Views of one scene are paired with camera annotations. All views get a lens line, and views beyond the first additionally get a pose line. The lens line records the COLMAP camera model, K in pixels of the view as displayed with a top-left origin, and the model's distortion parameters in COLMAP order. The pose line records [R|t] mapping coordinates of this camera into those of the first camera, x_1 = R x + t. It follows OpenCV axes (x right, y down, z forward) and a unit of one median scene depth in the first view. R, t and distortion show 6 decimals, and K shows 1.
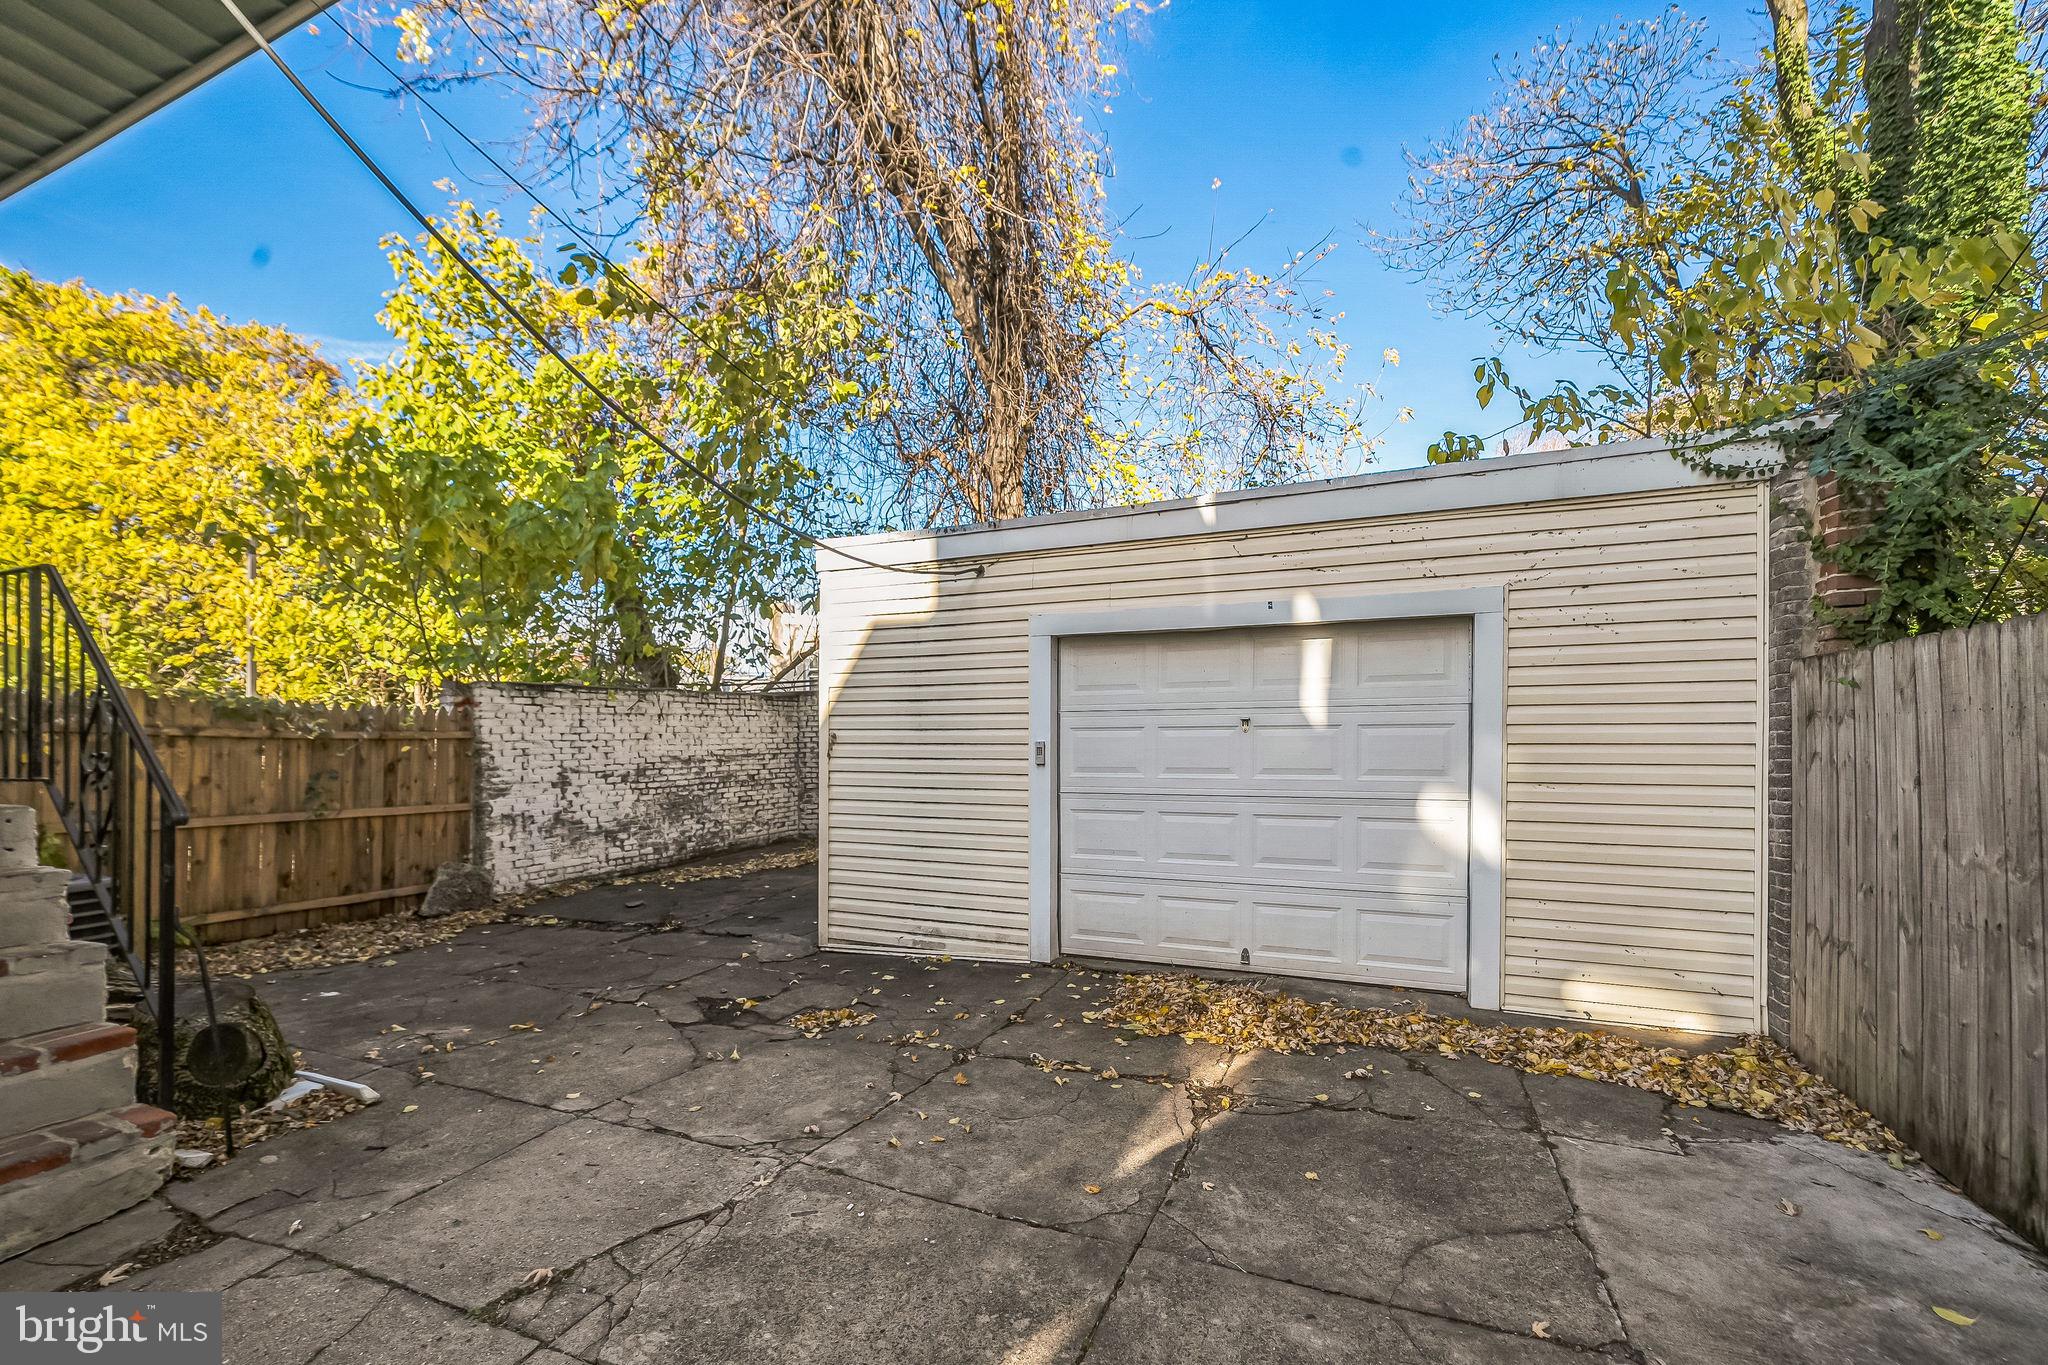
lens RADIAL K [[865.4, 0, 1020.8], [0, 865.4, 741.7], [0, 0, 1]] dist [0.000008, -0.000053]
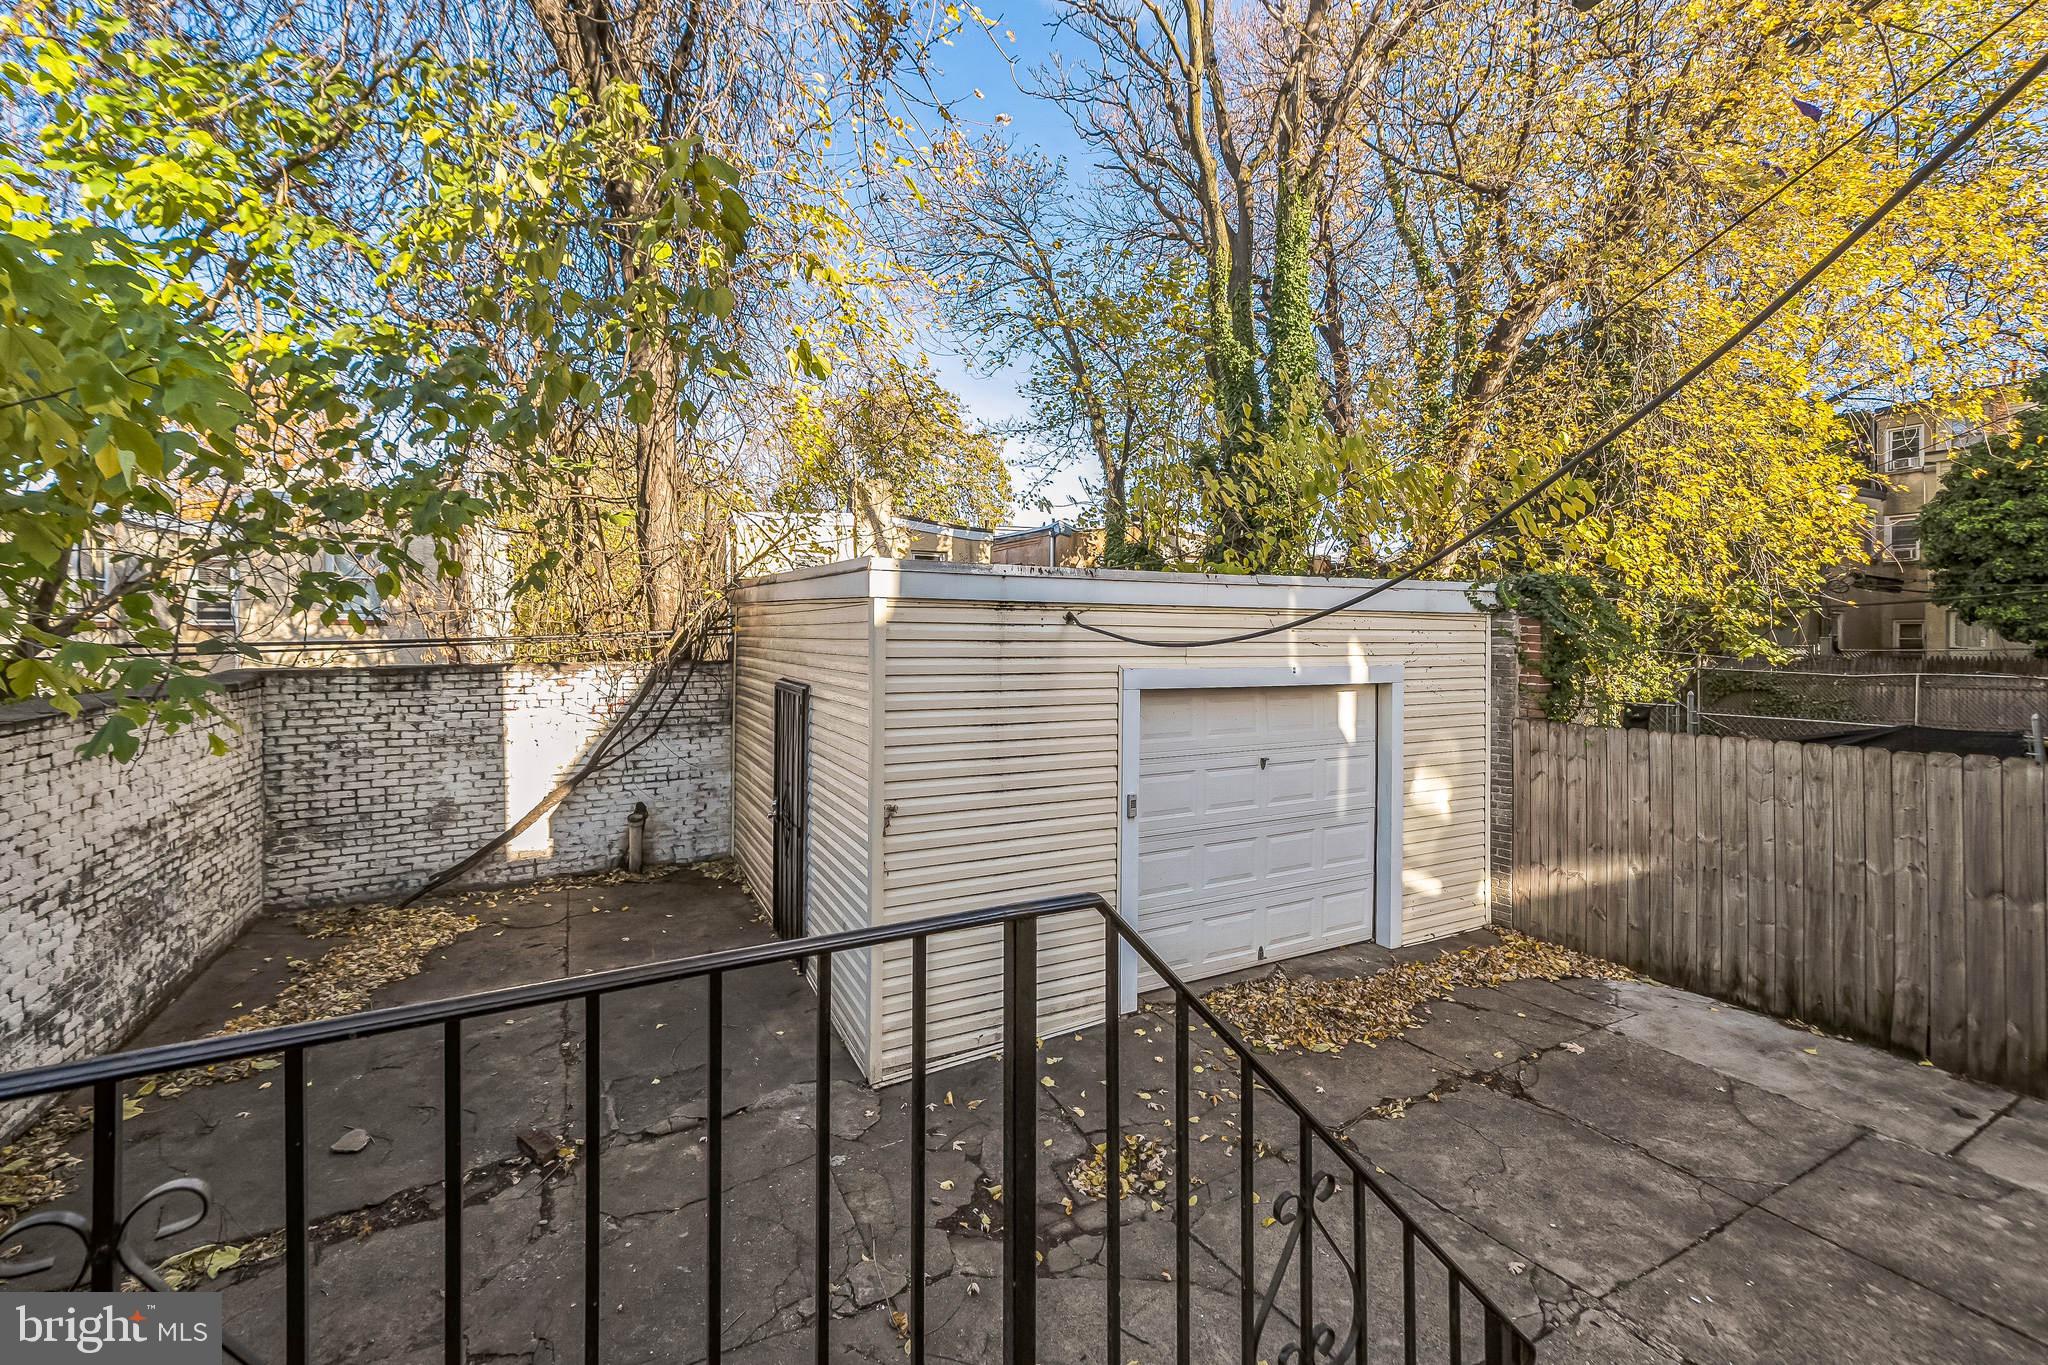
lens RADIAL K [[844.2, 0, 1010.8], [0, 844.2, 629.7], [0, 0, 1]] dist [0.000191, 0.000302]
pose [[0.635839, 0.012412, 0.771722, -0.995901], [-0.003928, 0.999910, -0.012846, -0.214174], [-0.771811, 0.005137, 0.635831, 0.574438]]
